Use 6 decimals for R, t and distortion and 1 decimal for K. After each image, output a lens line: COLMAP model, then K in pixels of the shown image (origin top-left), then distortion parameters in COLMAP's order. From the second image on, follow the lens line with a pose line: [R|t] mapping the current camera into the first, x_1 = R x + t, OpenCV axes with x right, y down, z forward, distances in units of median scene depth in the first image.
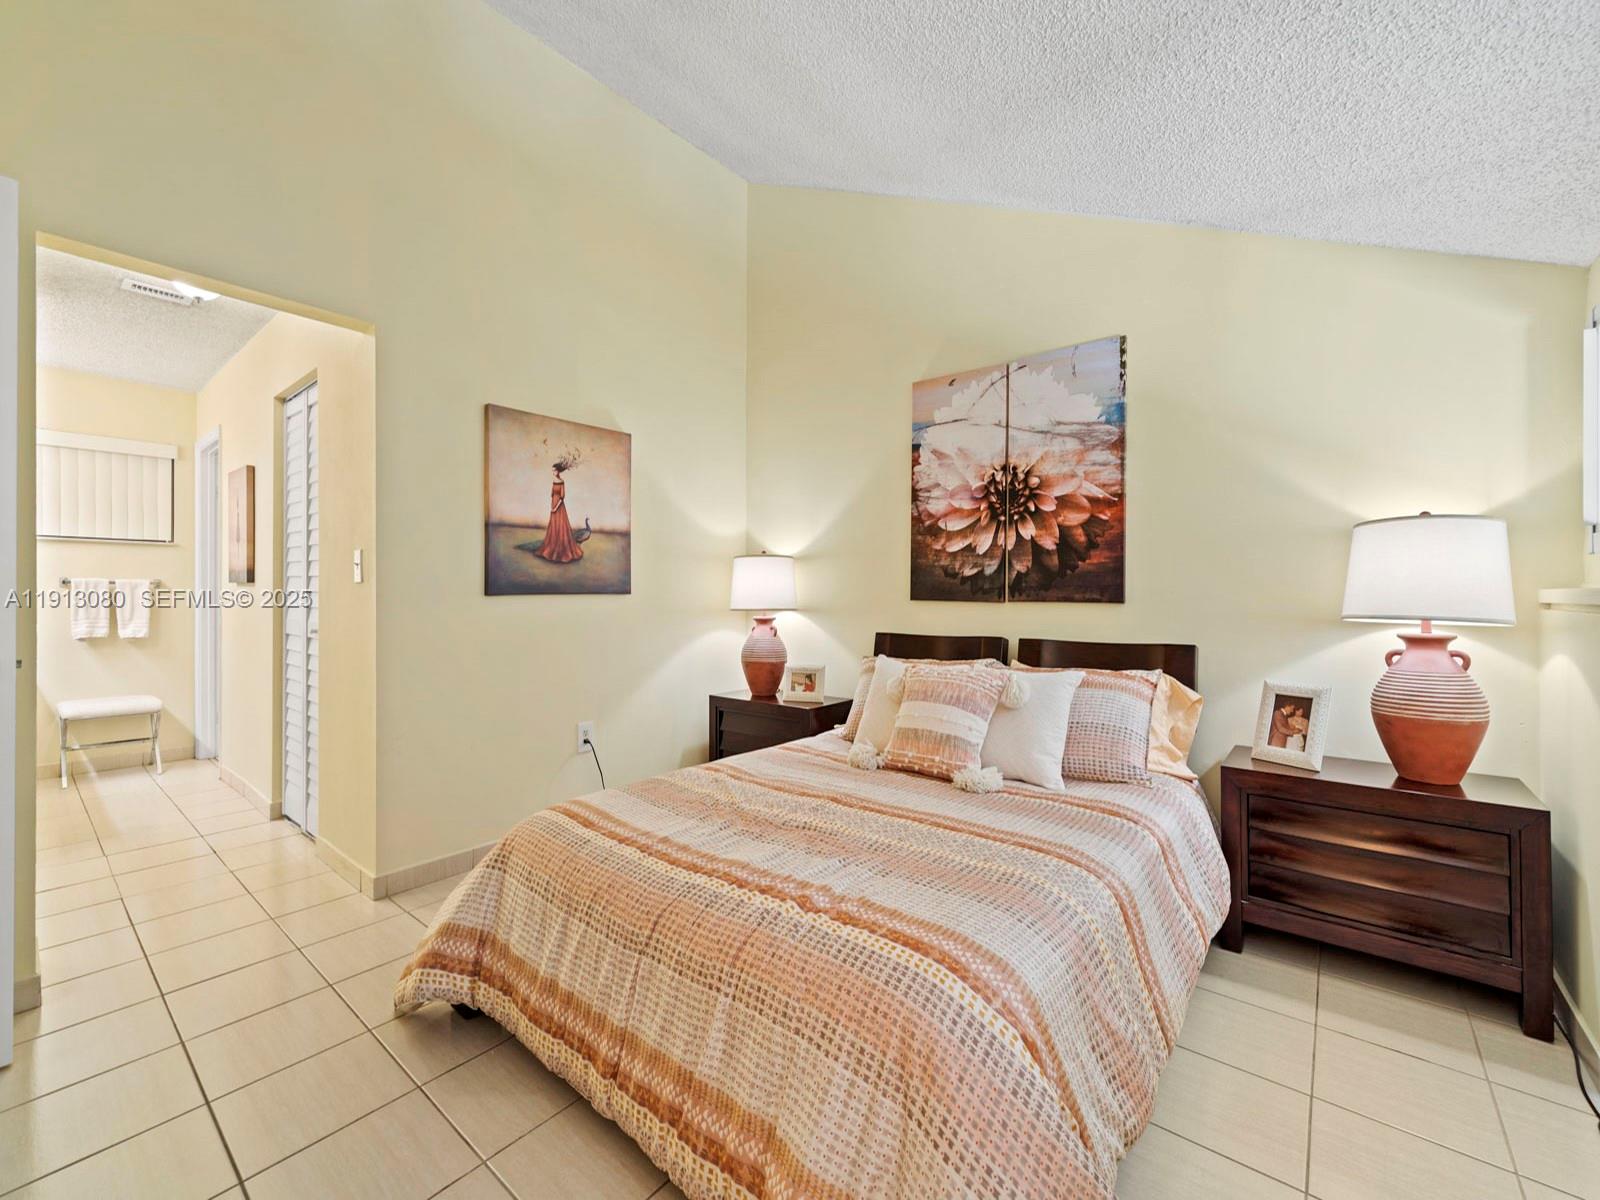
lens RADIAL K [[651.0, 0, 800.1], [0, 651.0, 593.4], [0, 0, 1]] dist [0.000828, -0.001537]
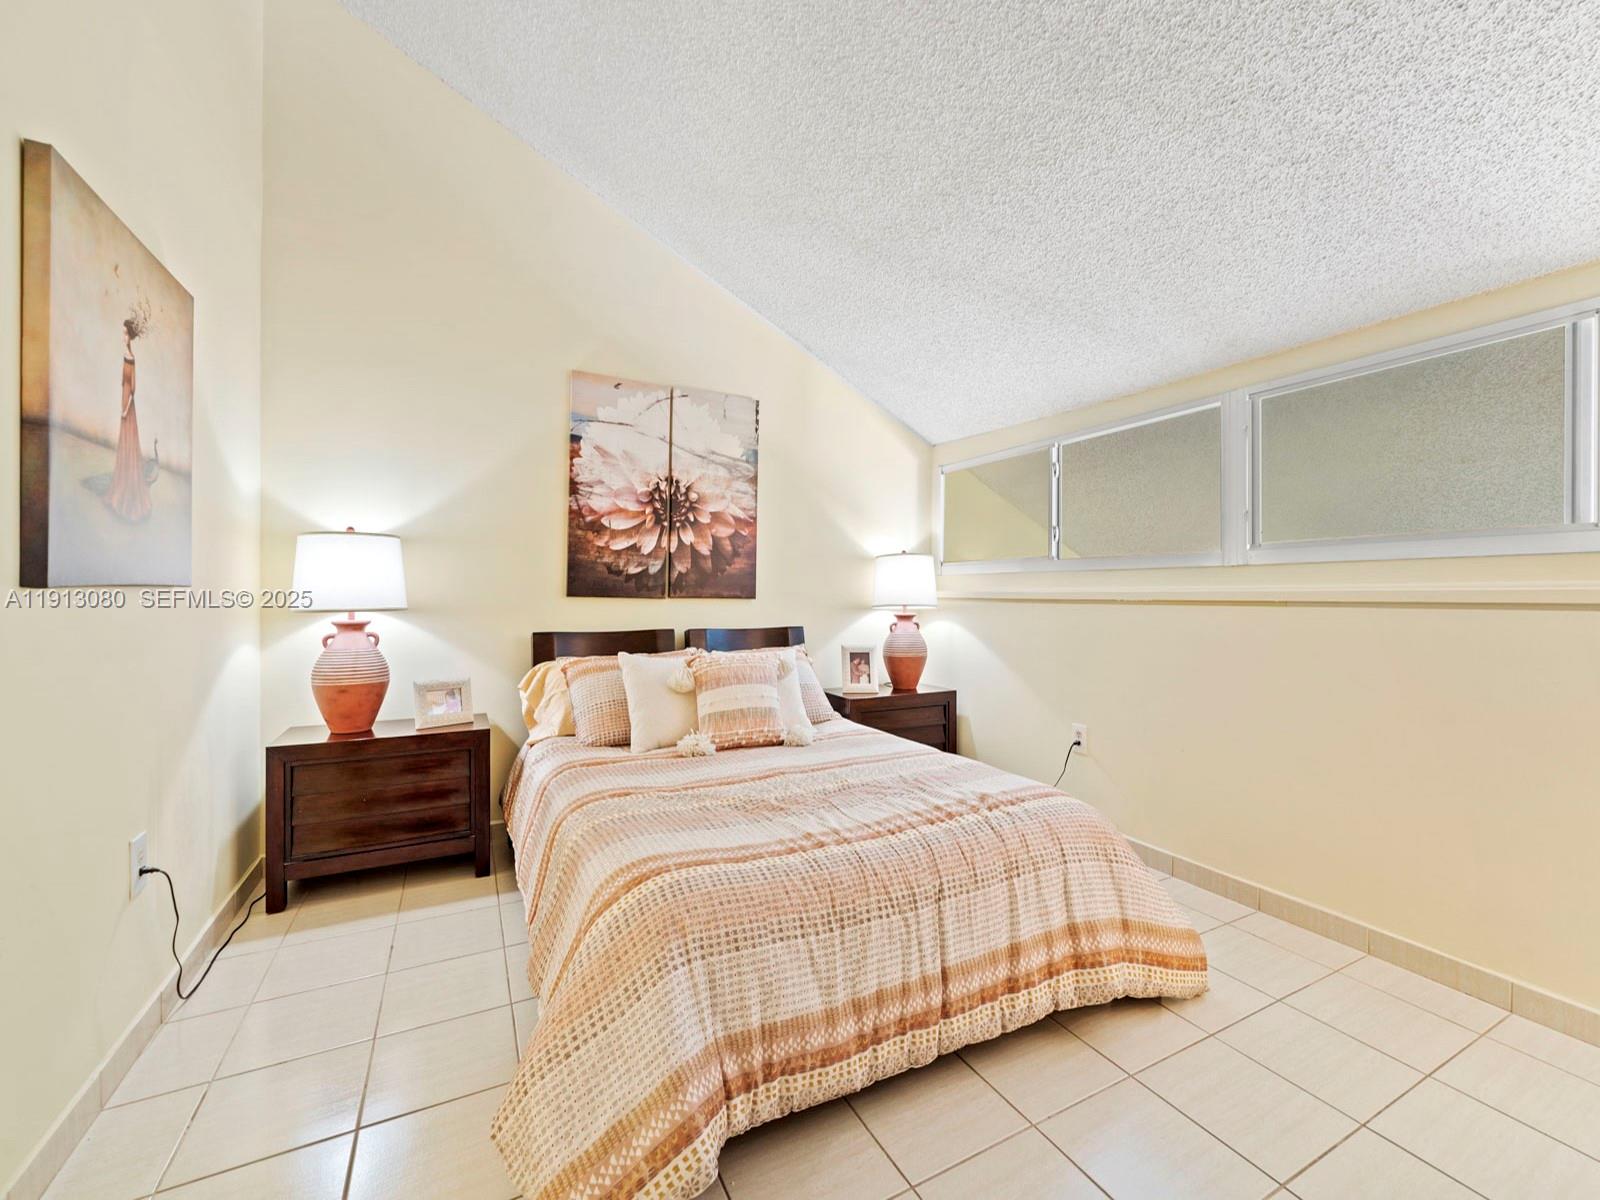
lens RADIAL K [[651.0, 0, 794.1], [0, 651.0, 594.2], [0, 0, 1]] dist [0.000828, -0.001537]
pose [[0.400430, 0.000997, 0.916327, -0.637917], [-0.009405, 0.999951, 0.003021, 0.001050], [-0.916279, -0.009828, 0.400420, 0.347799]]
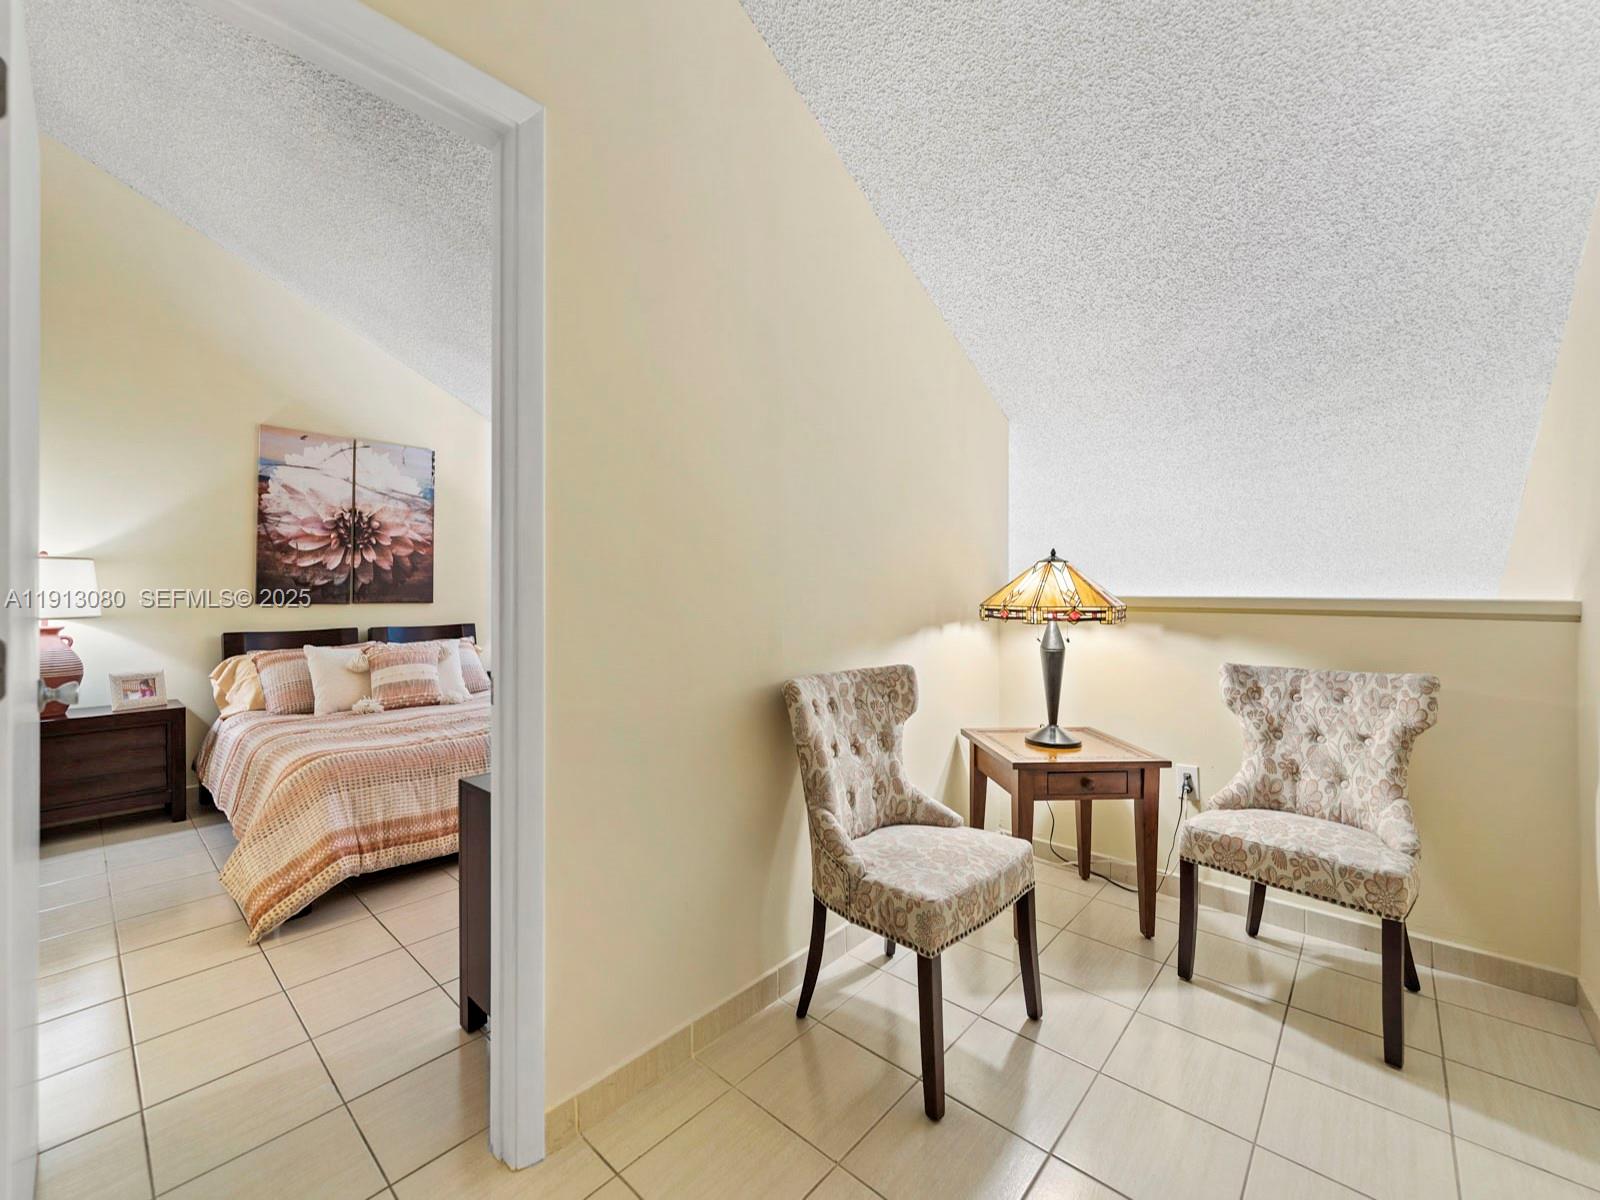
lens RADIAL K [[651.0, 0, 794.6], [0, 651.0, 588.7], [0, 0, 1]] dist [0.000828, -0.001537]
pose [[0.046405, 0.001275, 0.998922, -1.097451], [-0.003713, 0.999992, -0.001104, -0.022264], [-0.998916, -0.003658, 0.046410, -0.054391]]
